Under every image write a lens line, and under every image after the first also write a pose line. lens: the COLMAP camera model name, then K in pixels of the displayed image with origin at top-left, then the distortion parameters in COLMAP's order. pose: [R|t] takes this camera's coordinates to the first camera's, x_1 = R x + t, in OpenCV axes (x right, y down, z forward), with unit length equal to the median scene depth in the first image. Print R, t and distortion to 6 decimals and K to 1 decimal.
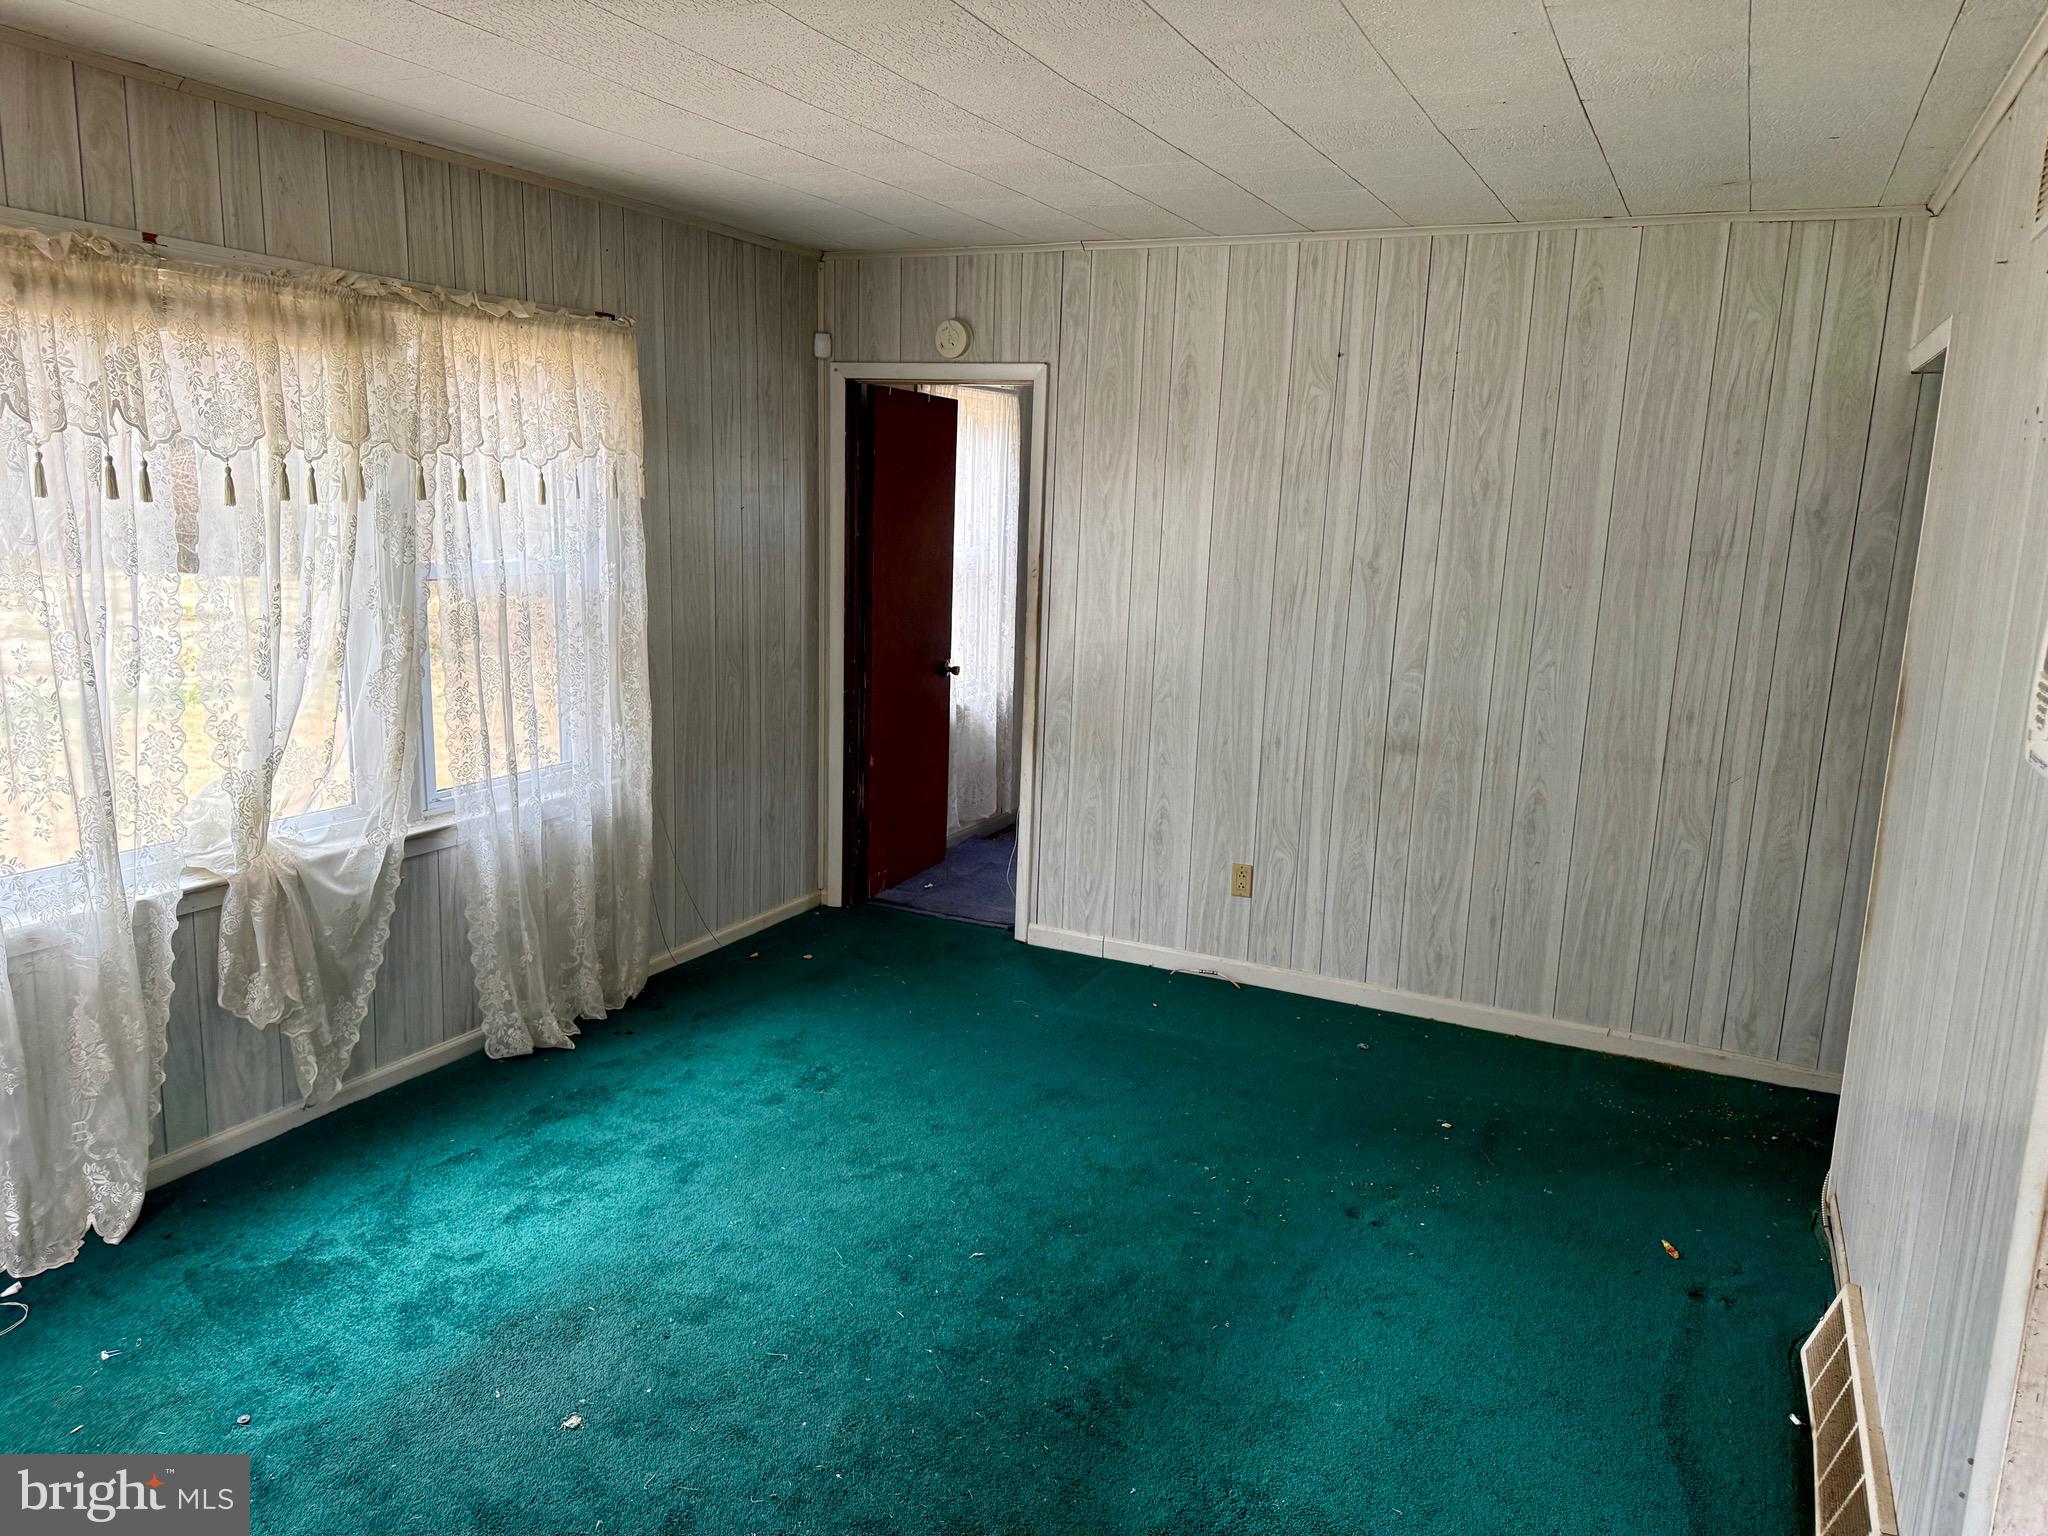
lens RADIAL K [[1442.7, 0, 1020.9], [0, 1442.7, 761.4], [0, 0, 1]] dist [0.089160, -0.134744]
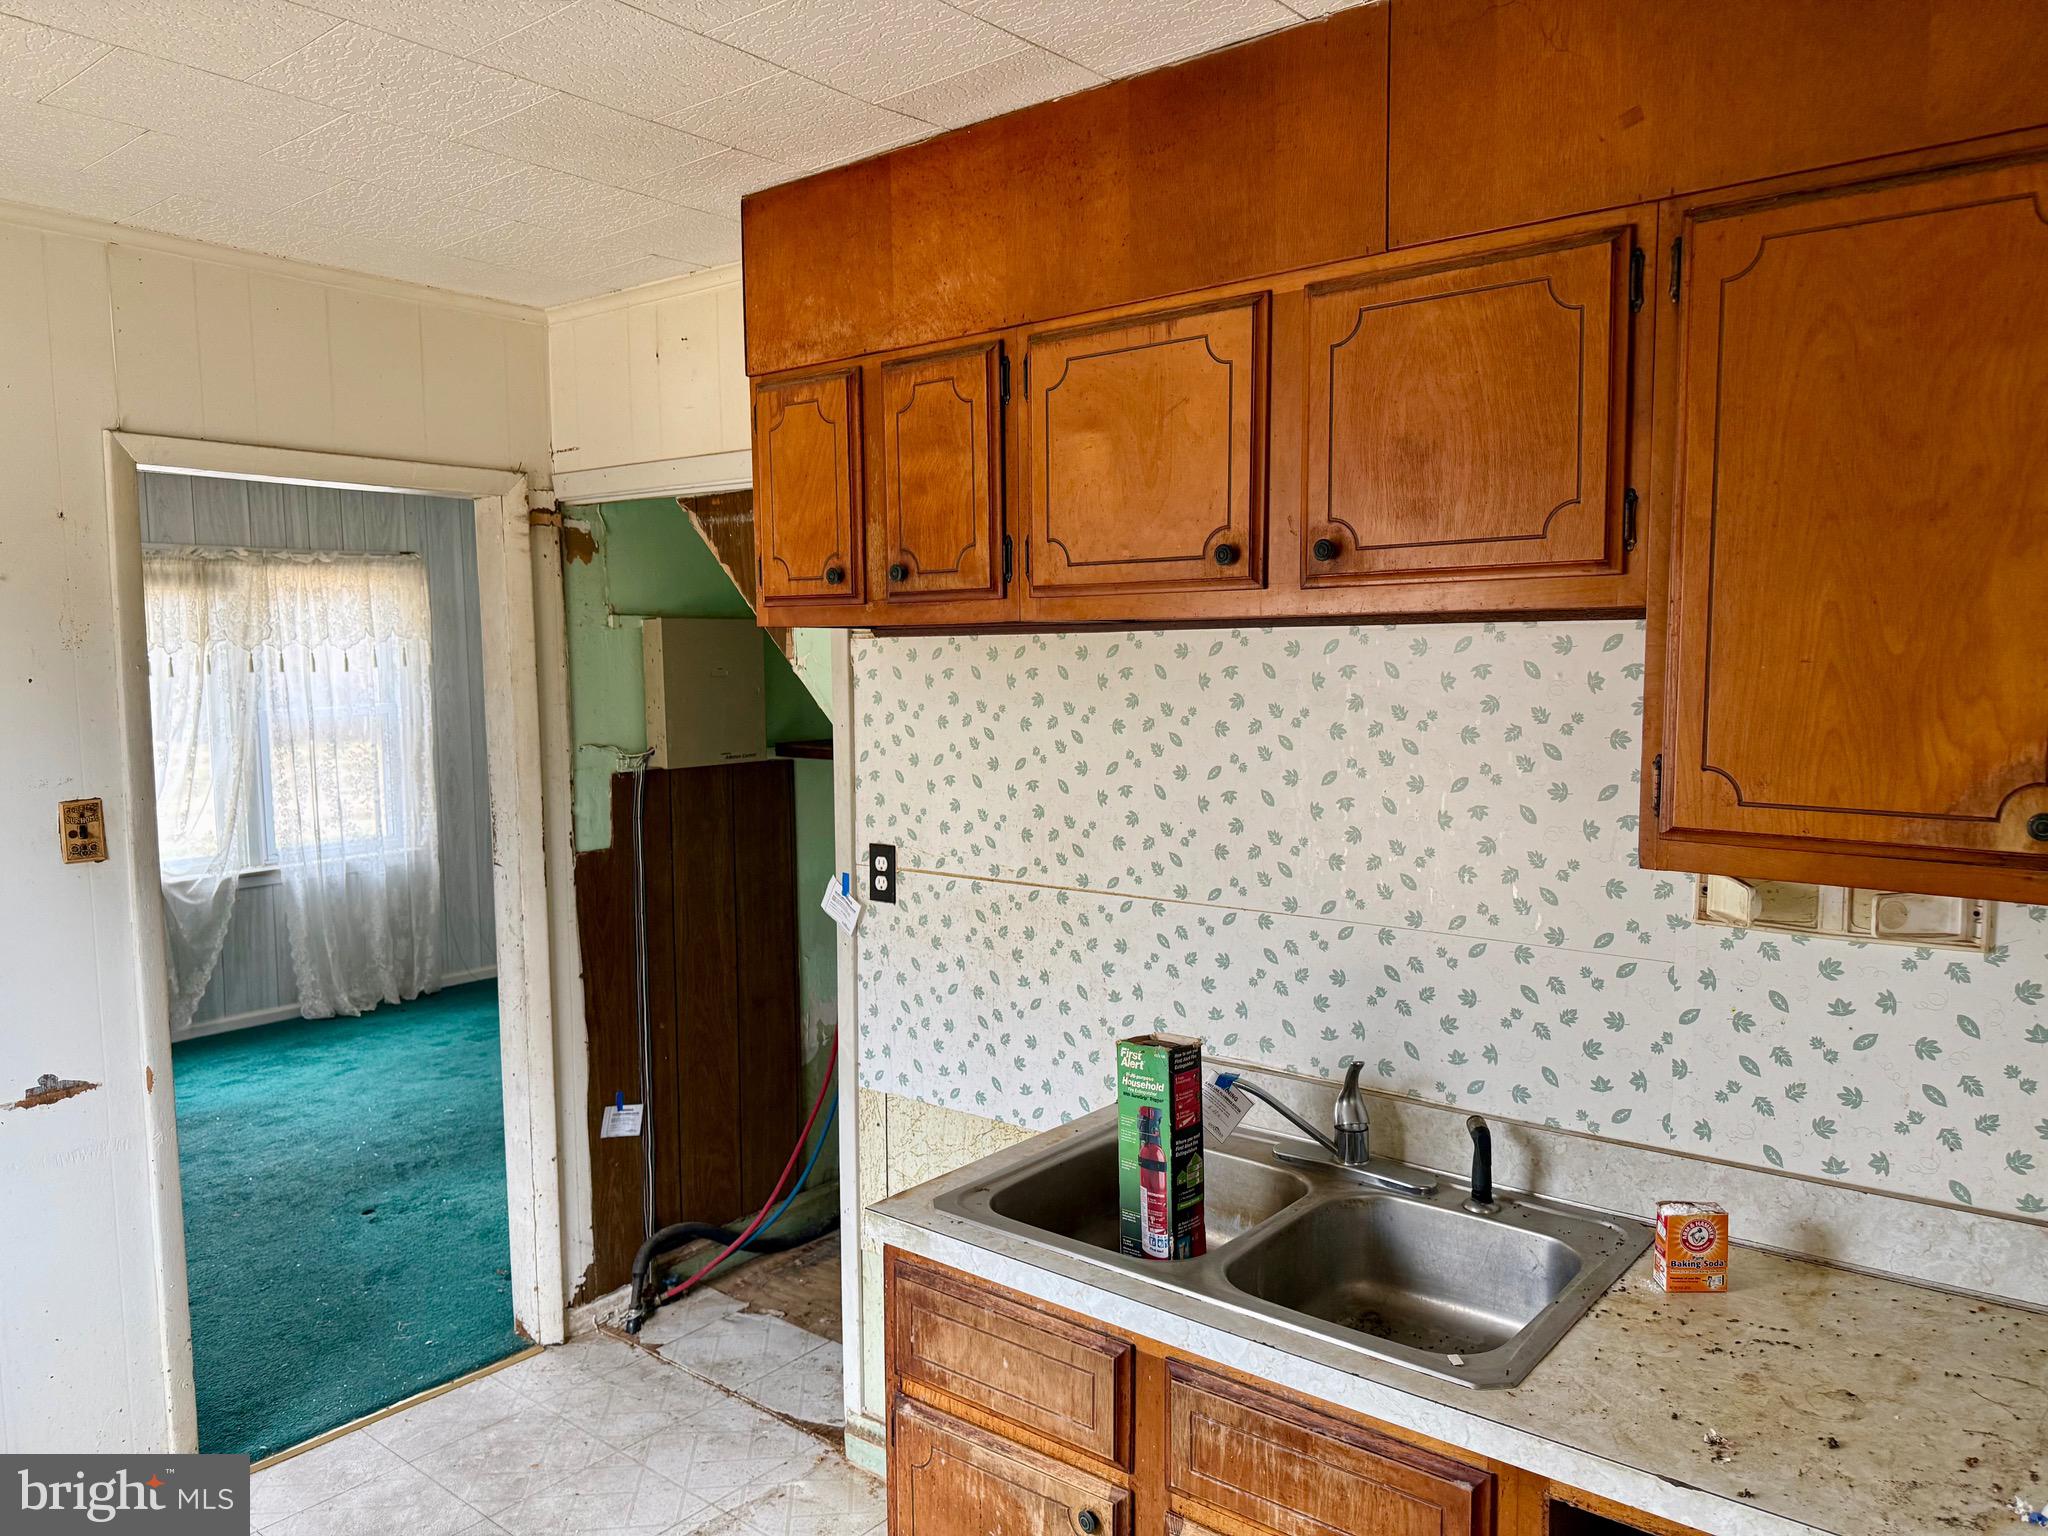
lens RADIAL K [[1449.5, 0, 1024.0], [0, 1449.5, 768.0], [0, 0, 1]] dist [-0.000453, -0.000316]
pose [[0.974540, -0.024013, -0.222925, 0.792103], [0.001973, 0.995128, -0.098568, 0.093309], [0.224206, 0.095619, 0.969840, -0.396945]]
